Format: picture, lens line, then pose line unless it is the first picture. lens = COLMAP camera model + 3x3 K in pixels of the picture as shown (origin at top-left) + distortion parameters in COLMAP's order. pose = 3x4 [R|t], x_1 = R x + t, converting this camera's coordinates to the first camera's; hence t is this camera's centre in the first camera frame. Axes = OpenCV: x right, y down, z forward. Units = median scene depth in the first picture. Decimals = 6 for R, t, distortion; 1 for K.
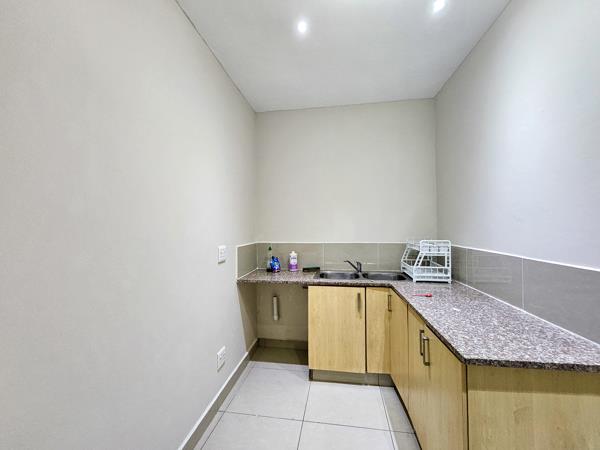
lens RADIAL K [[241.4, 0, 300.0], [0, 241.4, 225.0], [0, 0, 1]] dist [0.000456, 0.000120]
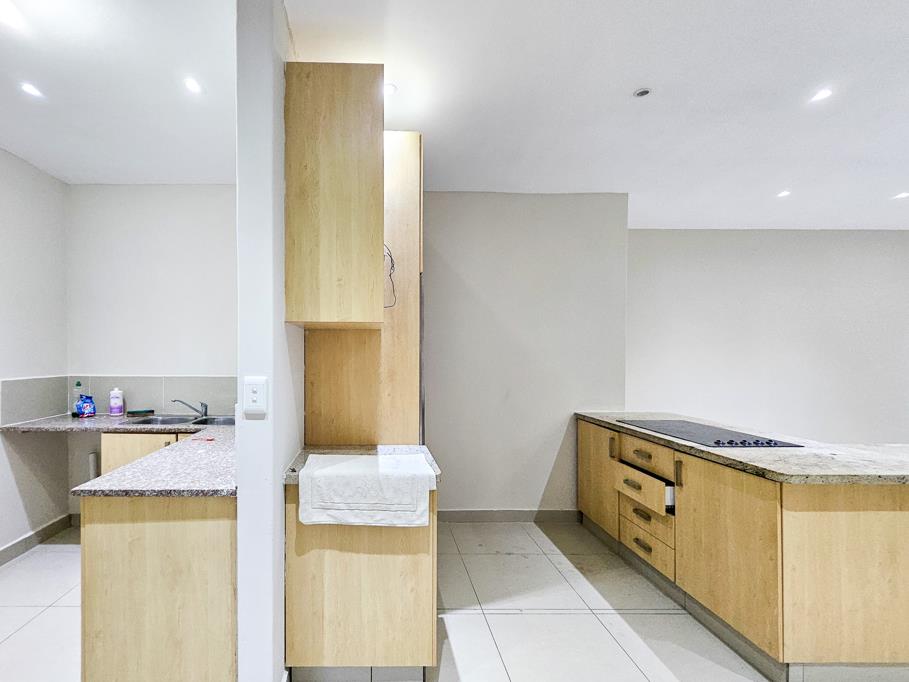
lens RADIAL K [[423.7, 0, 454.5], [0, 423.7, 341.0], [0, 0, 1]] dist [-0.012297, -0.000291]
pose [[0.990687, 0.008374, 0.135901, 0.943590], [-0.005949, 0.999816, -0.018241, -0.014290], [-0.136029, 0.017263, 0.990554, -0.429112]]
